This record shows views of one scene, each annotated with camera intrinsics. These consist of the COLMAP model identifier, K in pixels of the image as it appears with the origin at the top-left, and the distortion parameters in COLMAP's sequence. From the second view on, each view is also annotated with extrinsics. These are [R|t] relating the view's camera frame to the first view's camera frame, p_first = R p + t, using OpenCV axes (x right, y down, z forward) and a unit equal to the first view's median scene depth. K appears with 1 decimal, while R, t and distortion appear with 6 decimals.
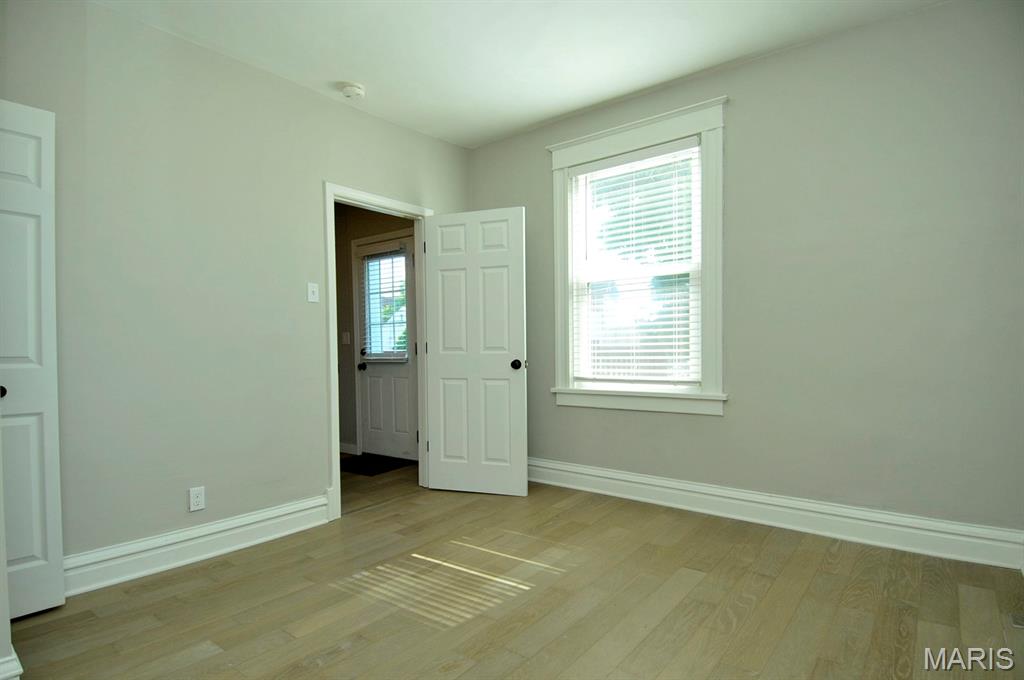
lens RADIAL K [[539.9, 0, 525.9], [0, 539.9, 359.4], [0, 0, 1]] dist [0.024942, -0.017436]
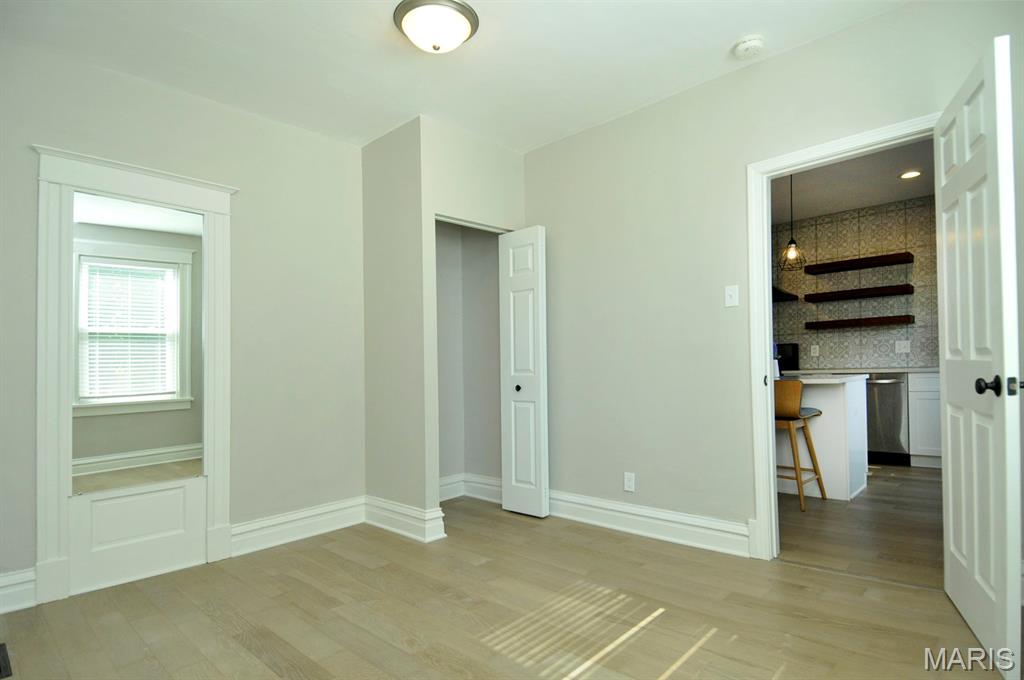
lens RADIAL K [[539.9, 0, 511.8], [0, 539.9, 361.4], [0, 0, 1]] dist [0.024942, -0.017436]
pose [[-0.098729, 0.008857, -0.995075, 0.755618], [0.019414, 0.999787, 0.006973, -0.038679], [0.994925, -0.018630, -0.098880, 1.003341]]
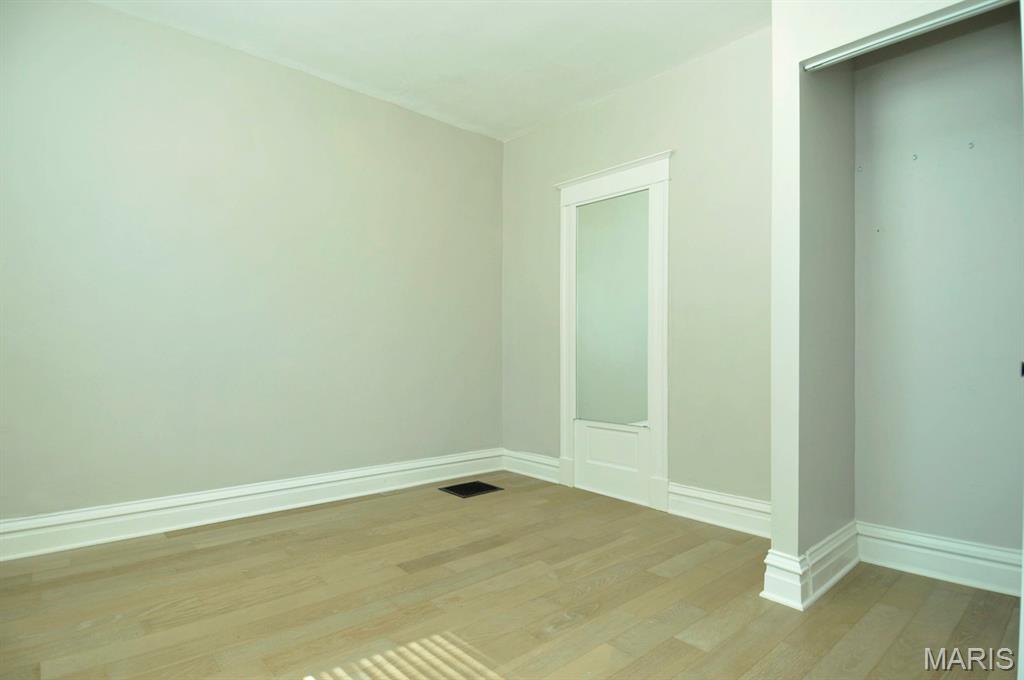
lens RADIAL K [[539.9, 0, 512.8], [0, 539.9, 342.9], [0, 0, 1]] dist [0.024942, -0.017436]
pose [[-0.981726, 0.018621, 0.189387, -0.371755], [0.015860, 0.999745, -0.016086, 0.025246], [-0.189638, -0.012788, -0.981771, 1.589776]]
